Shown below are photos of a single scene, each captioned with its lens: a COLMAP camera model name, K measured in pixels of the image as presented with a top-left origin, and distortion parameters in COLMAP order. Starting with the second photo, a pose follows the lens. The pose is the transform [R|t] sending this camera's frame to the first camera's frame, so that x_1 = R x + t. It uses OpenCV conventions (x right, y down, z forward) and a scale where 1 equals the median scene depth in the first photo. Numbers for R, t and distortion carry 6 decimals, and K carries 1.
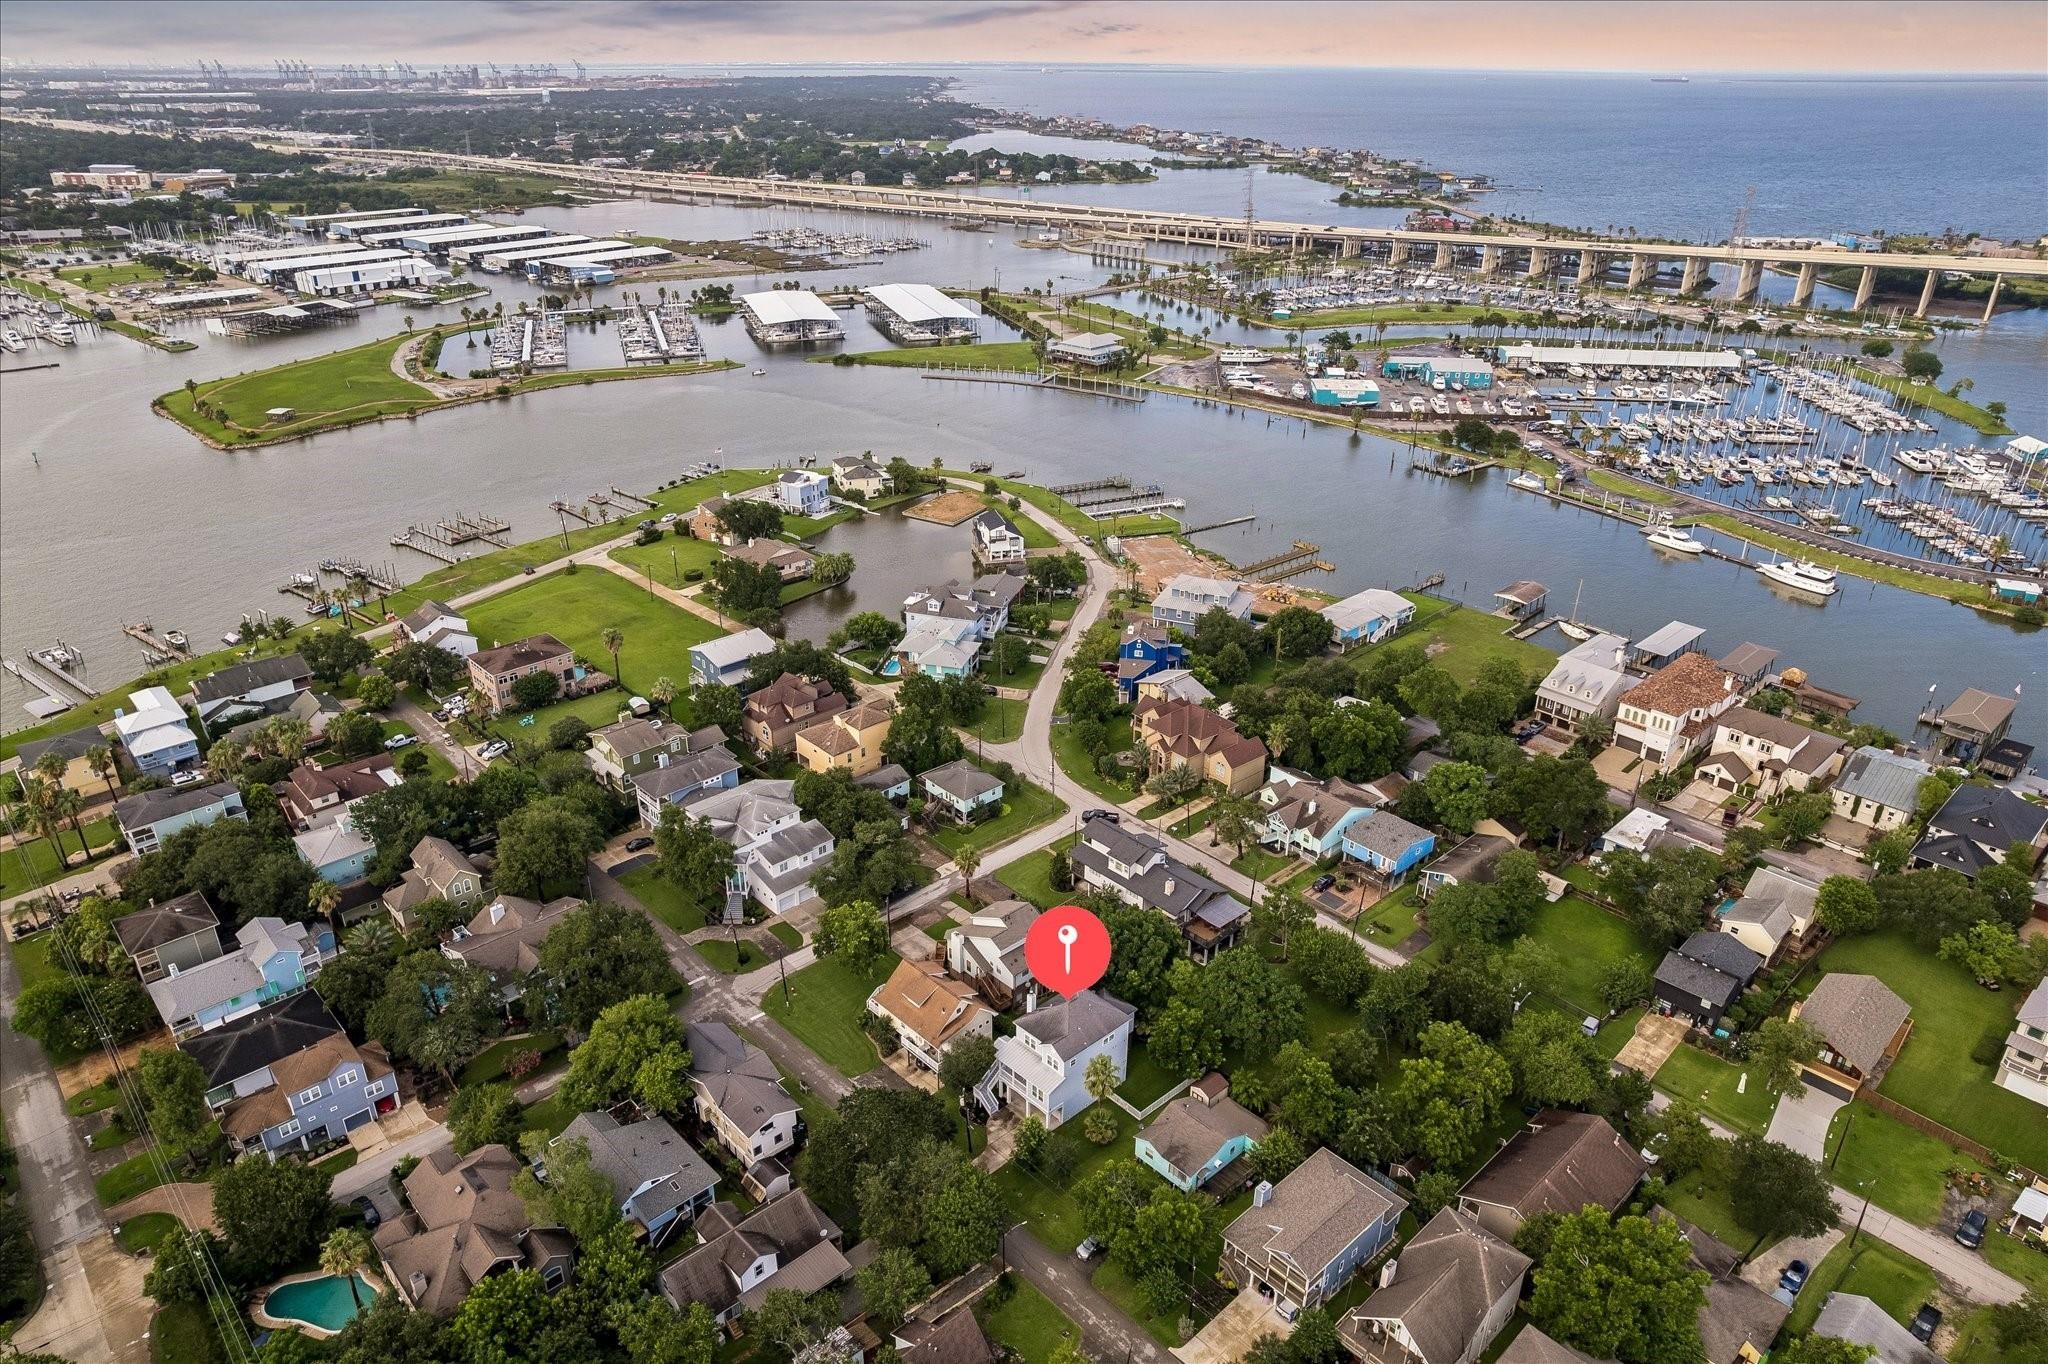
lens RADIAL K [[1330.7, 0, 1022.3], [0, 1330.7, 642.7], [0, 0, 1]] dist [-0.078259, 0.069542]
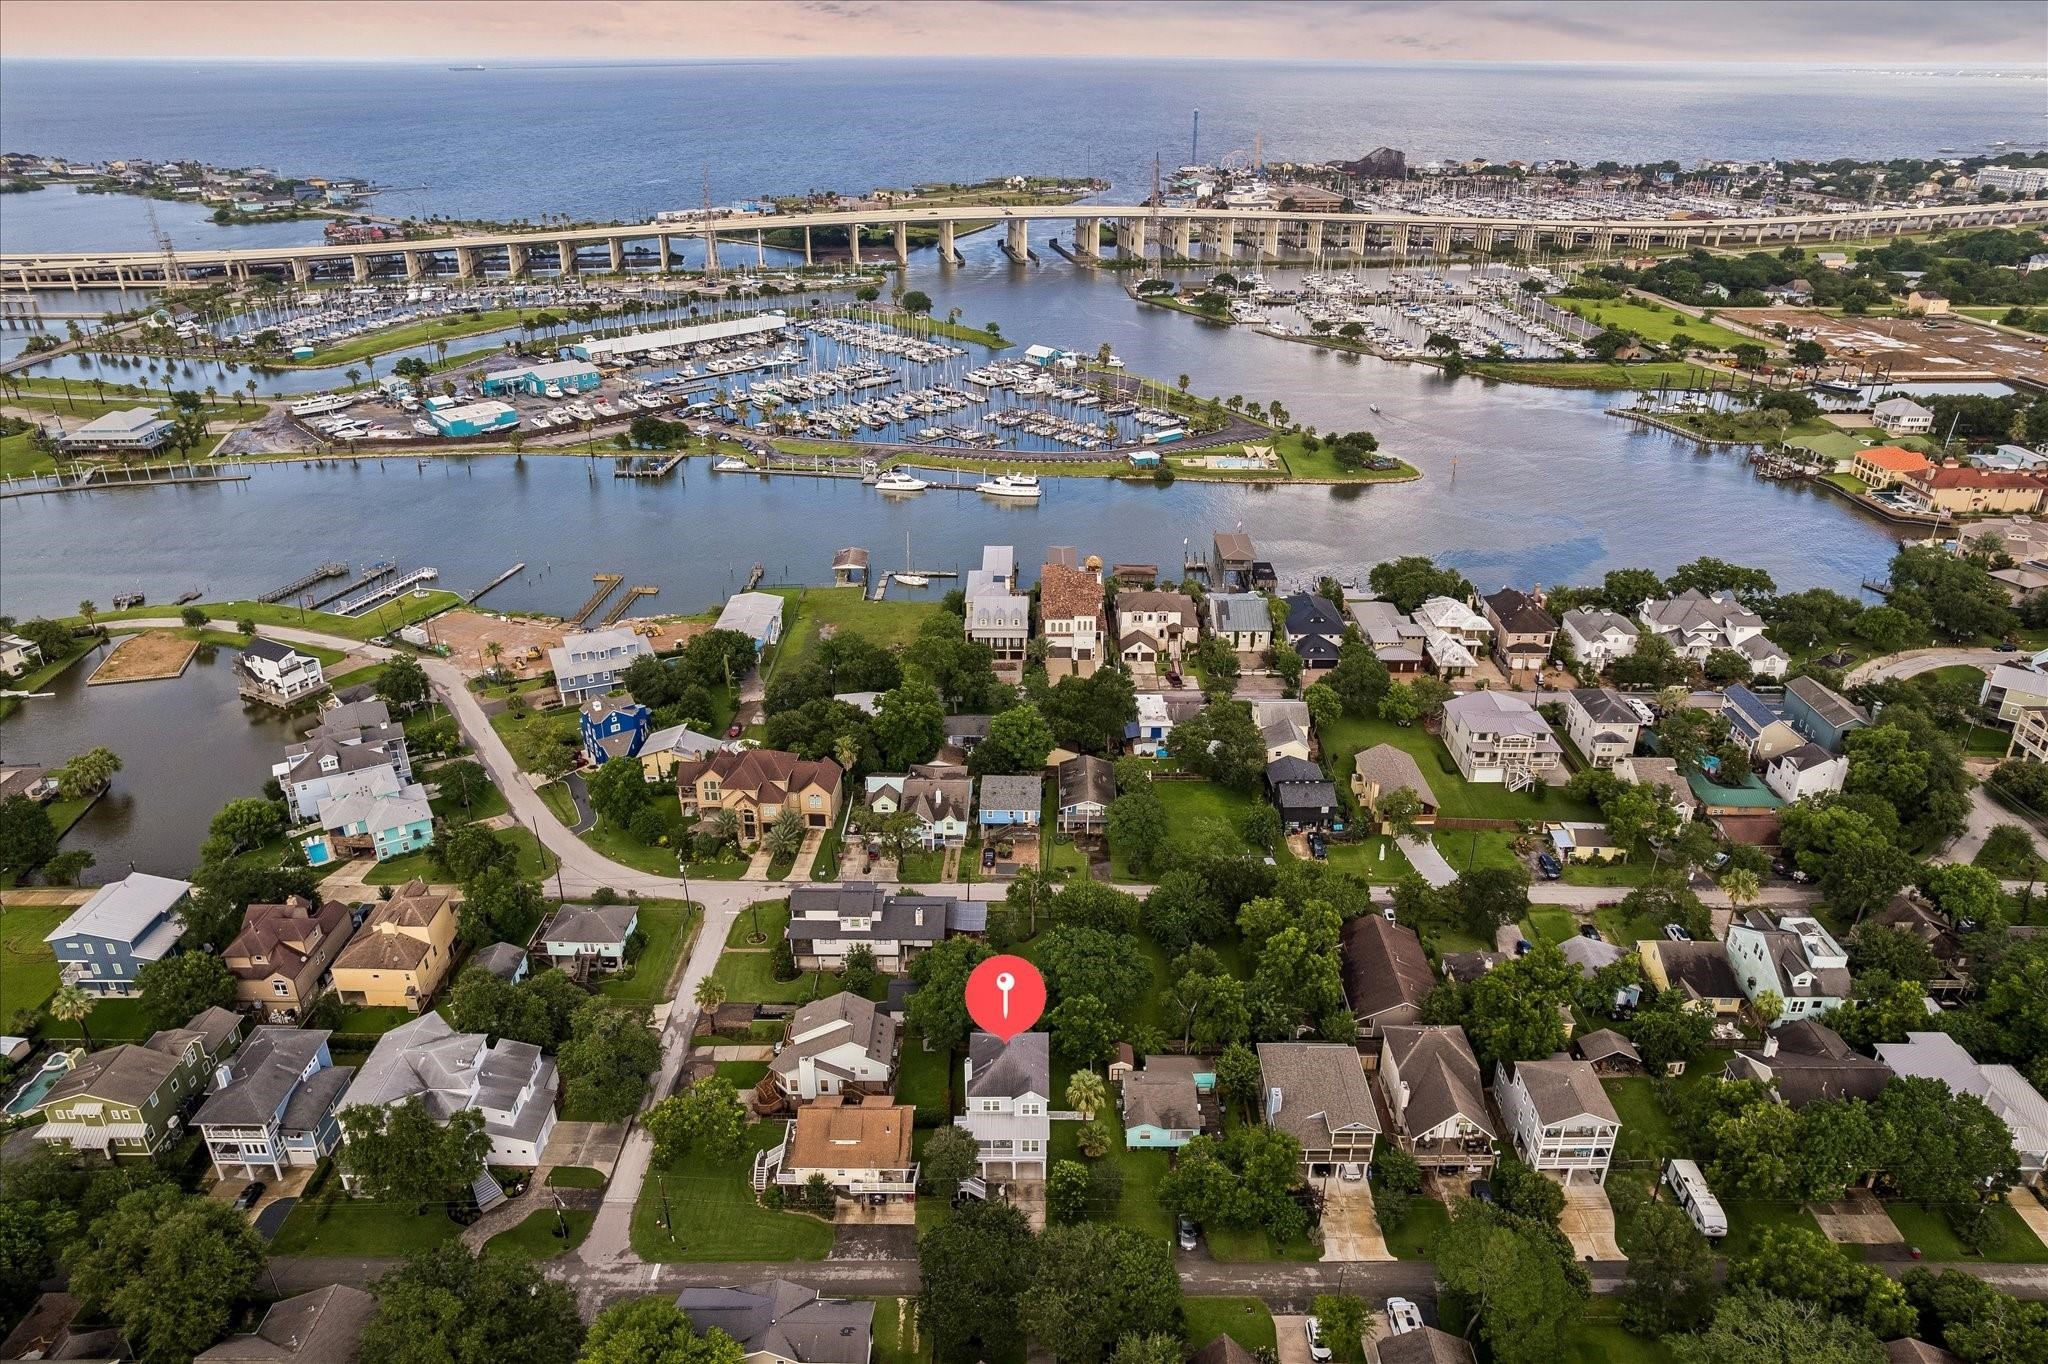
lens RADIAL K [[1353.6, 0, 1024.0], [0, 1353.6, 682.0], [0, 0, 1]] dist [-0.082970, 0.072150]
pose [[0.686107, -0.313174, 0.656643, -0.227915], [0.295978, 0.944687, 0.141293, -0.049814], [-0.664571, 0.097410, 0.740849, 0.109106]]
